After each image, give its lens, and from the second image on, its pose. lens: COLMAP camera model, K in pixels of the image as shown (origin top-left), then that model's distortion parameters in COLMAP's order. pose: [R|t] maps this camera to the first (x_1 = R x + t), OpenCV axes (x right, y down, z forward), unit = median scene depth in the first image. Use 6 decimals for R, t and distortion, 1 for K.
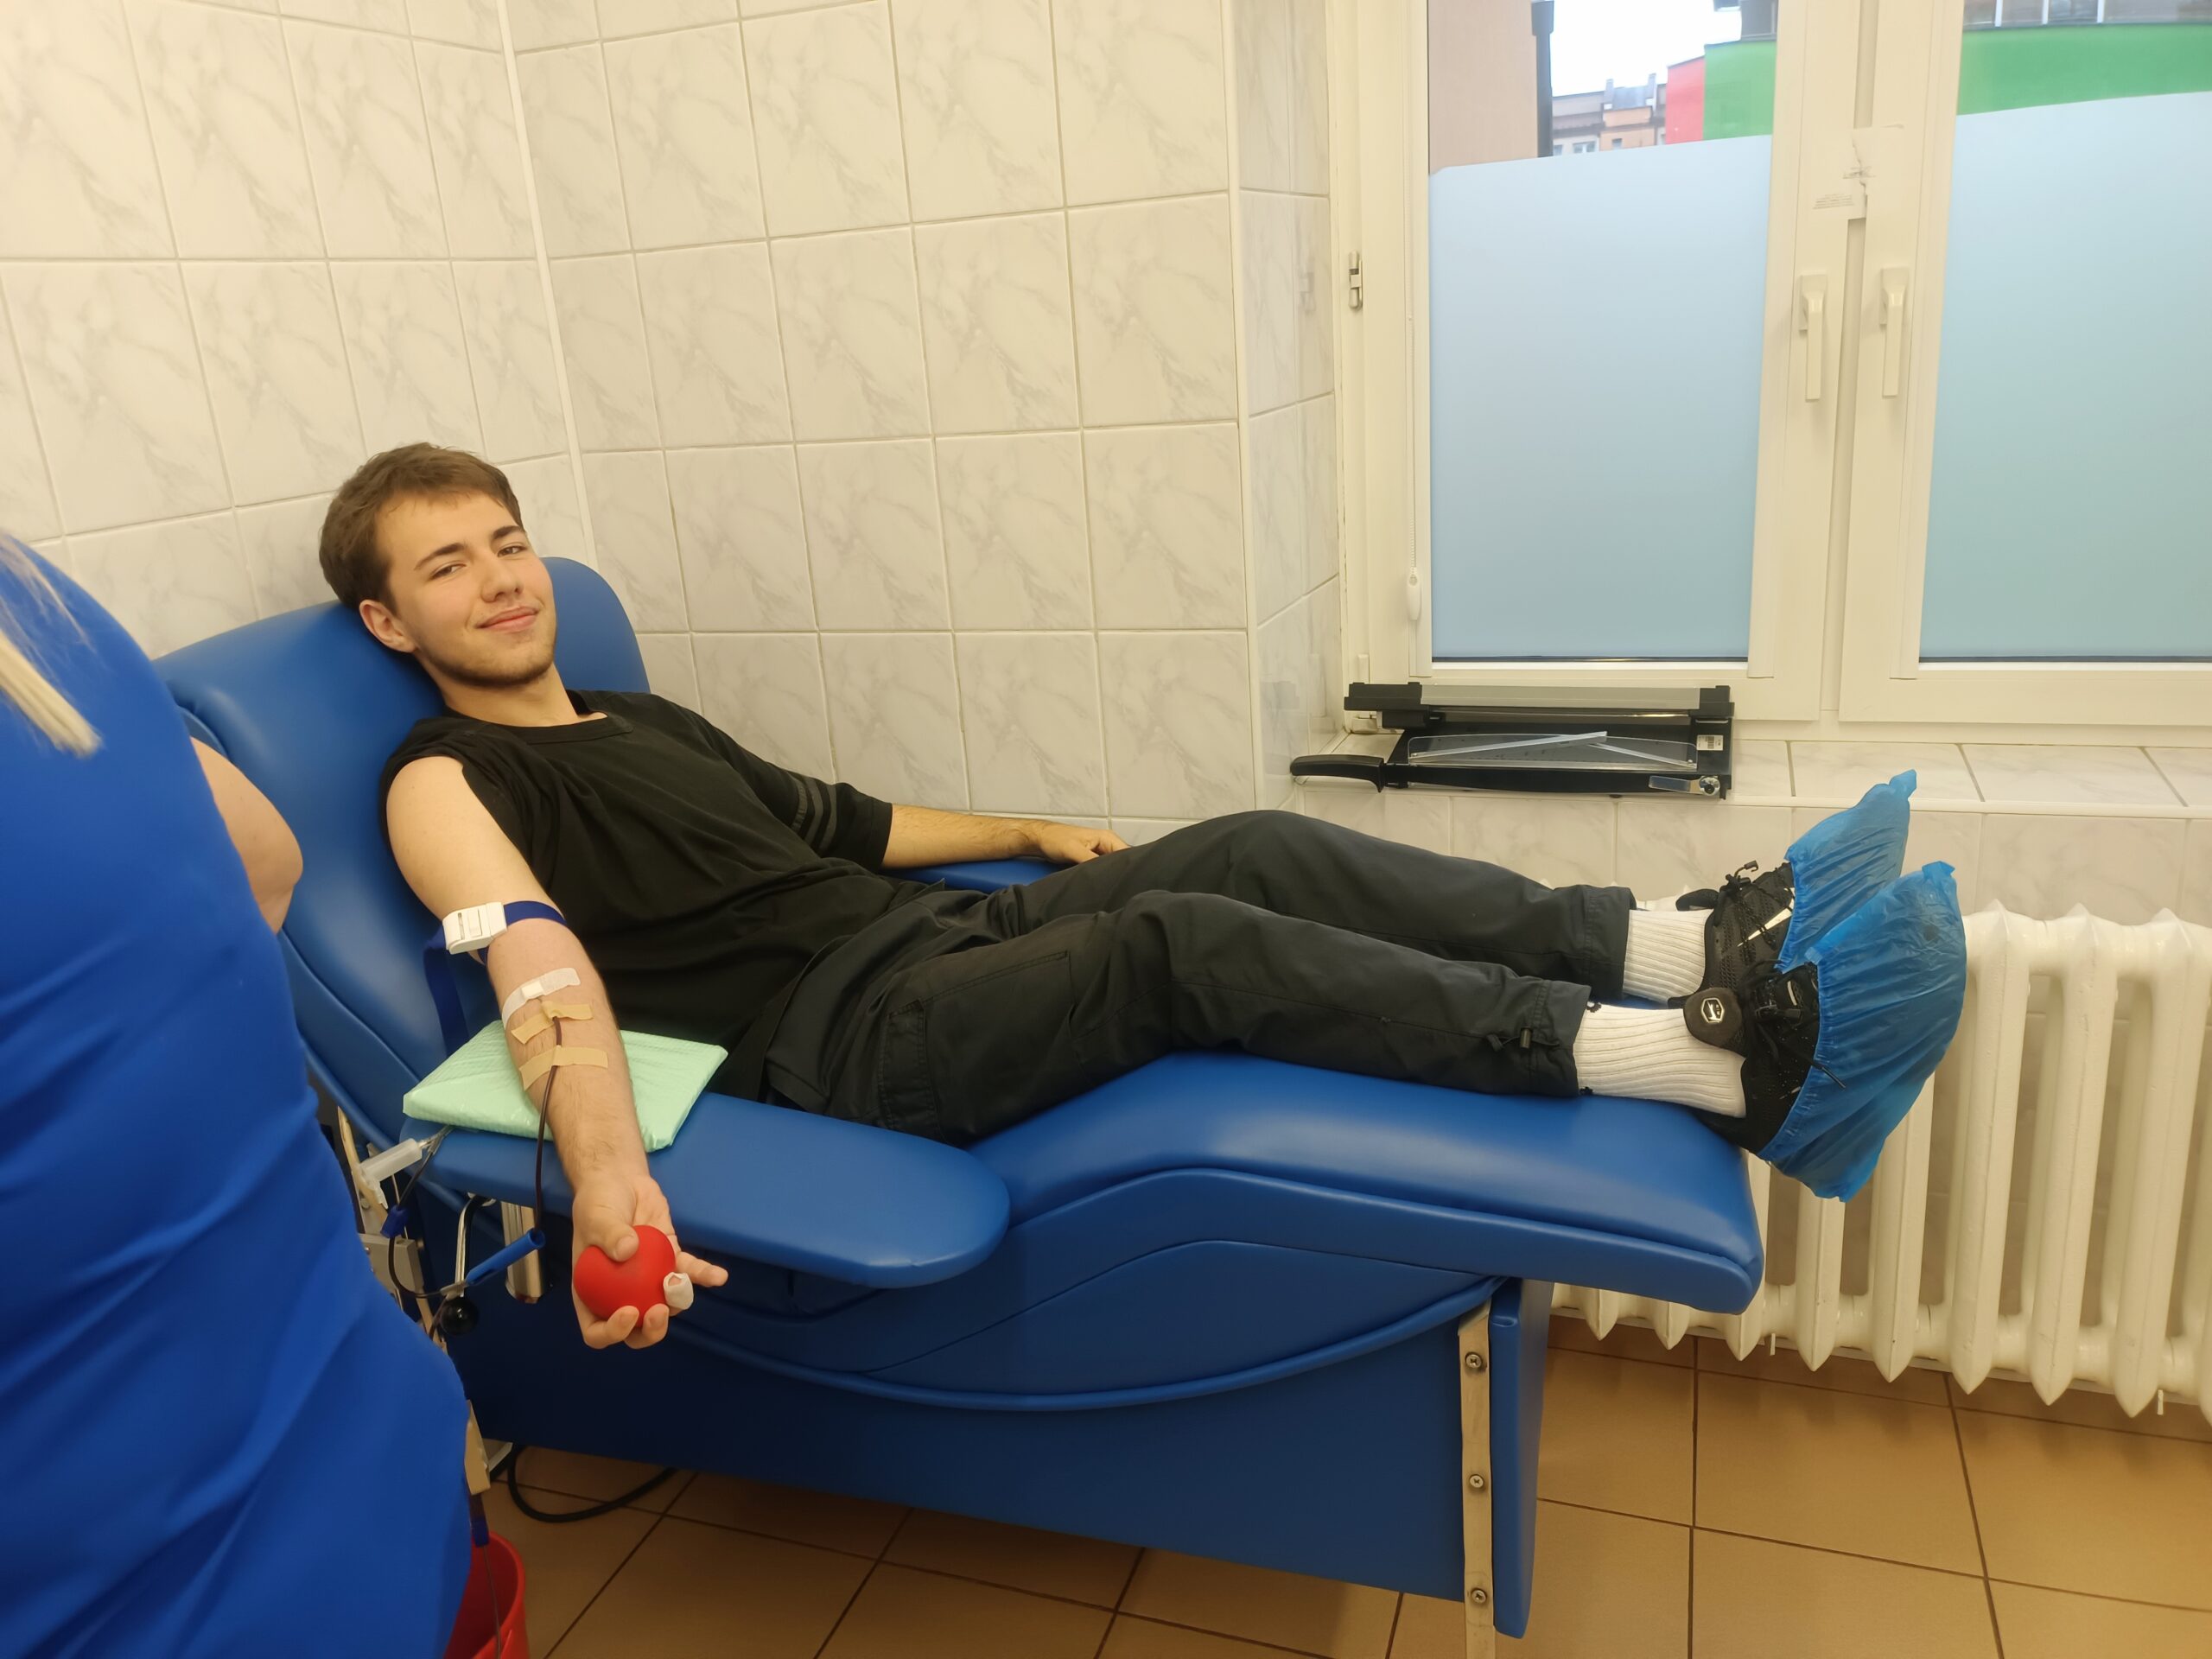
lens RADIAL K [[1597.7, 0, 1060.6], [0, 1597.7, 805.0], [0, 0, 1]] dist [0.042203, -0.058462]
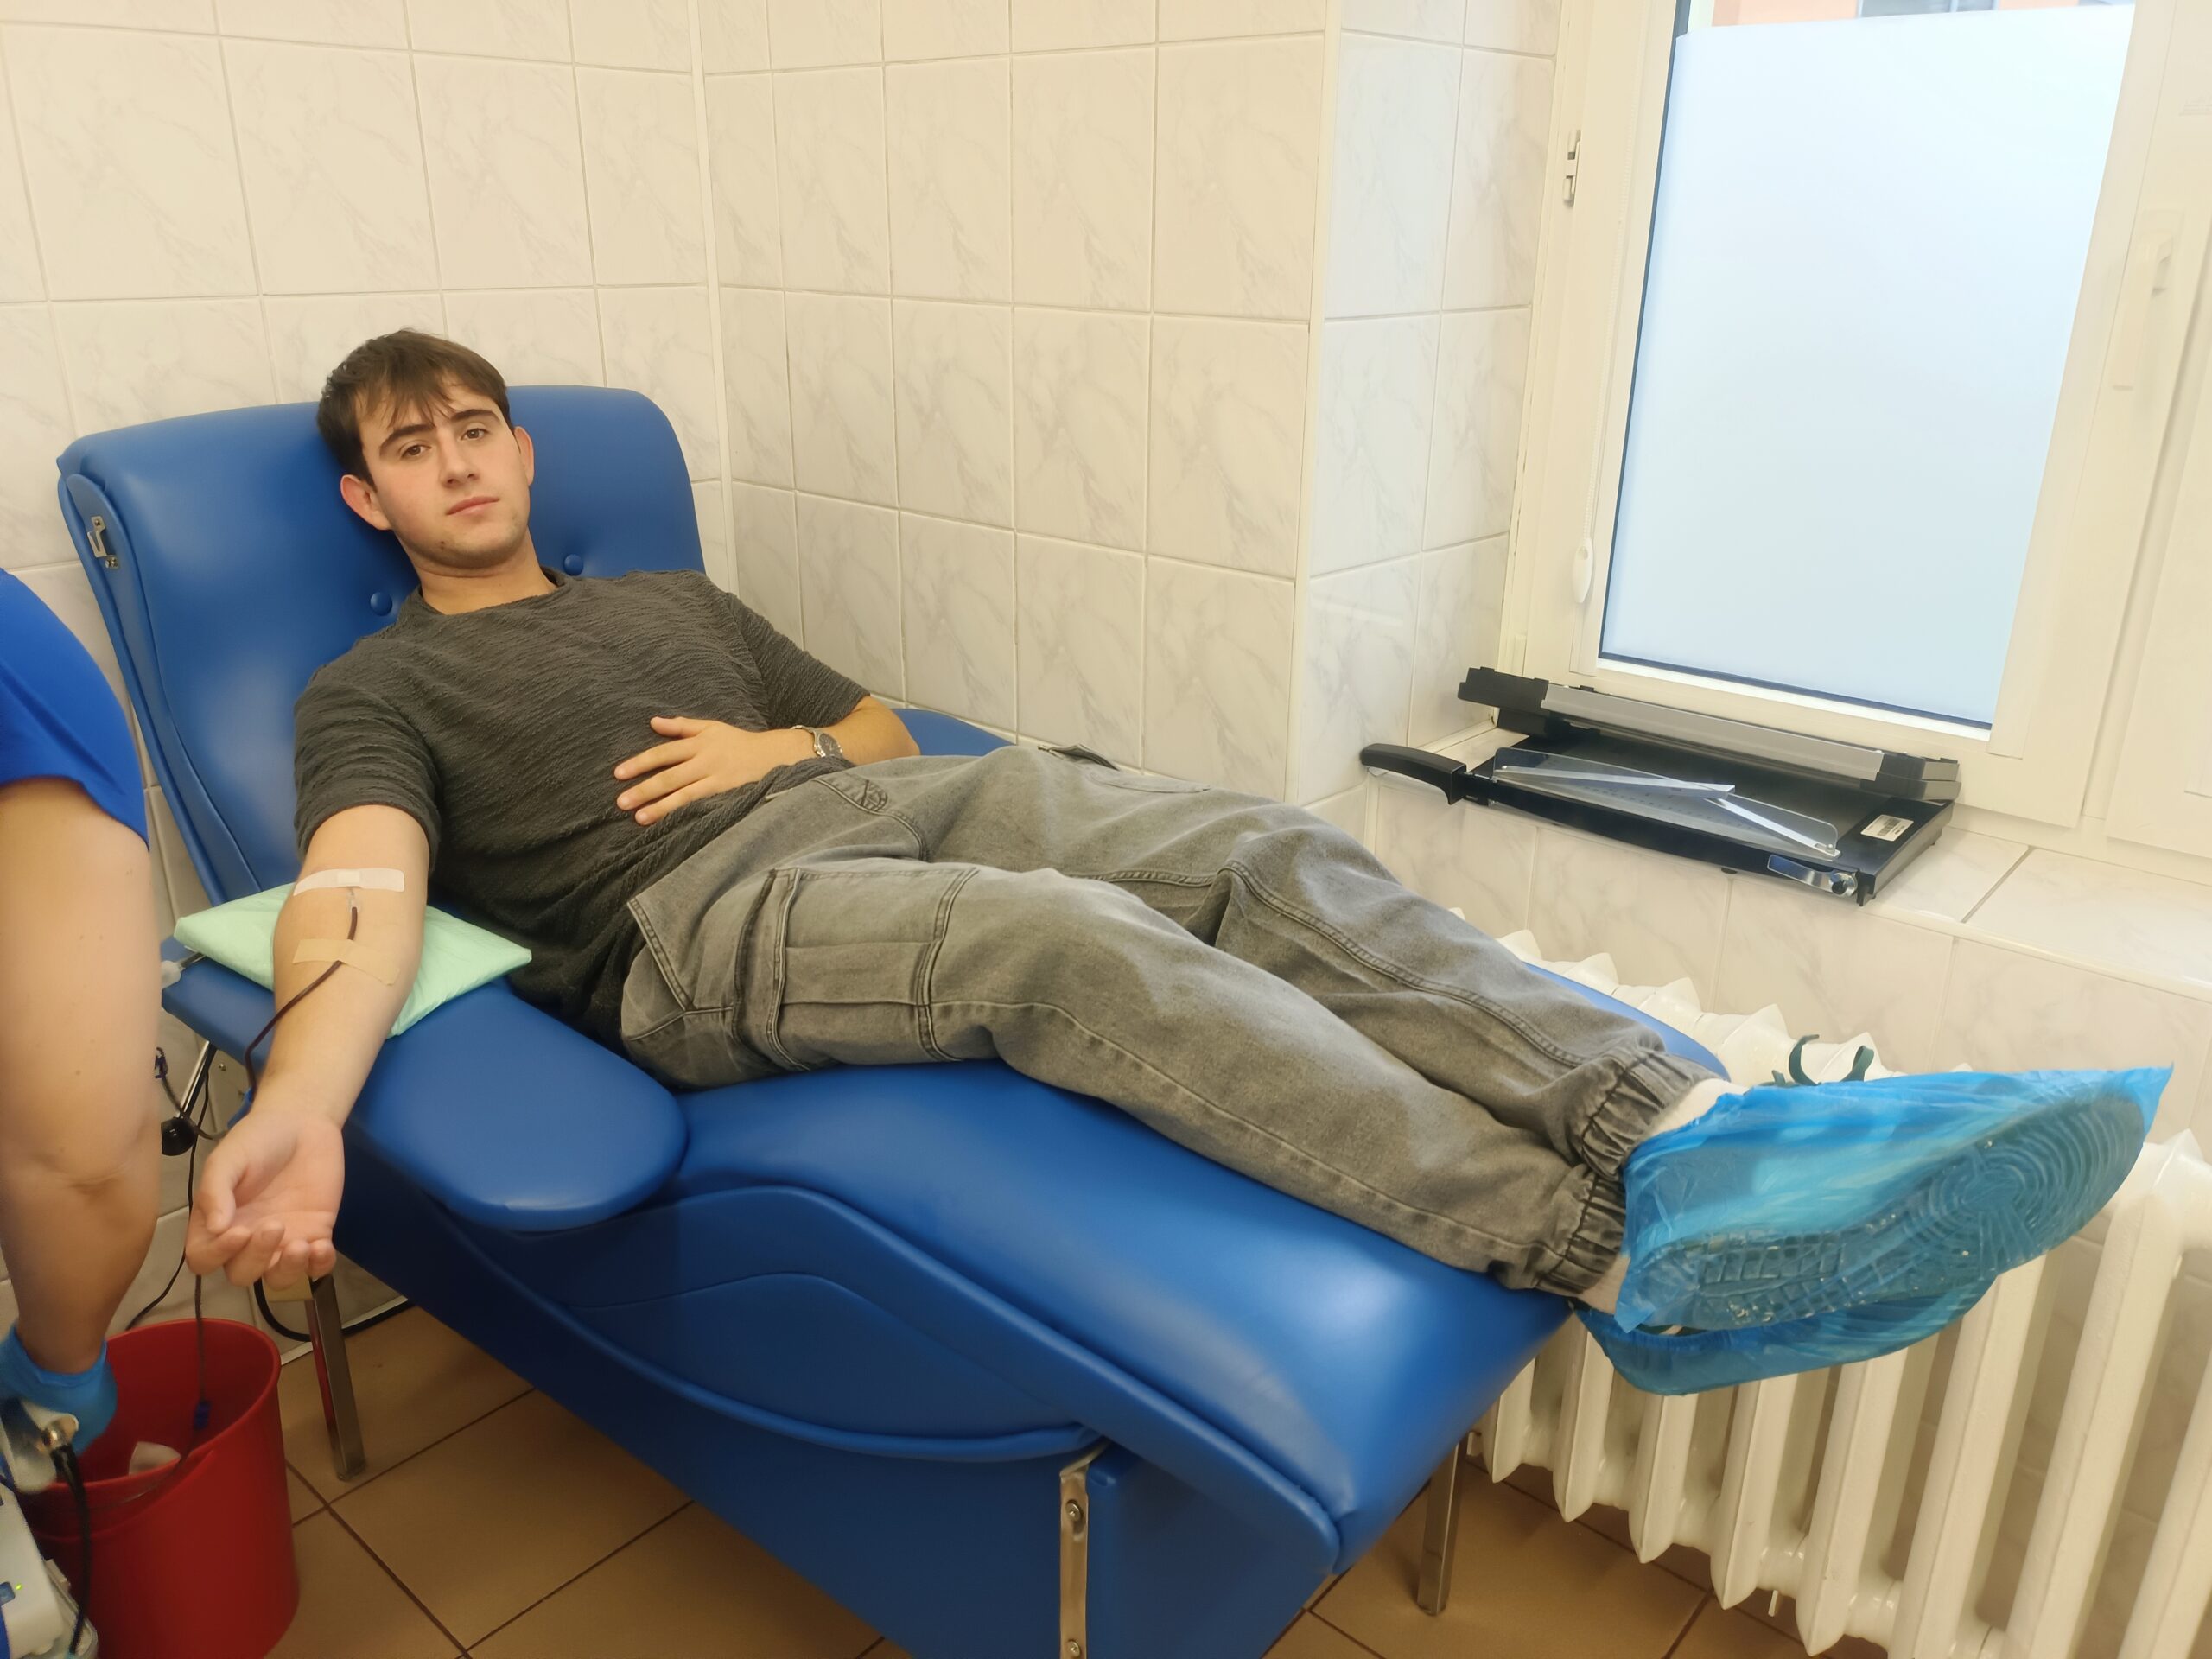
lens RADIAL K [[1597.7, 0, 1114.8], [0, 1597.7, 790.2], [0, 0, 1]] dist [0.042203, -0.058462]
pose [[0.936201, 0.196208, -0.291599, 0.297795], [-0.179572, 0.980234, 0.083040, -0.056308], [0.302128, -0.025379, 0.952929, 0.185381]]
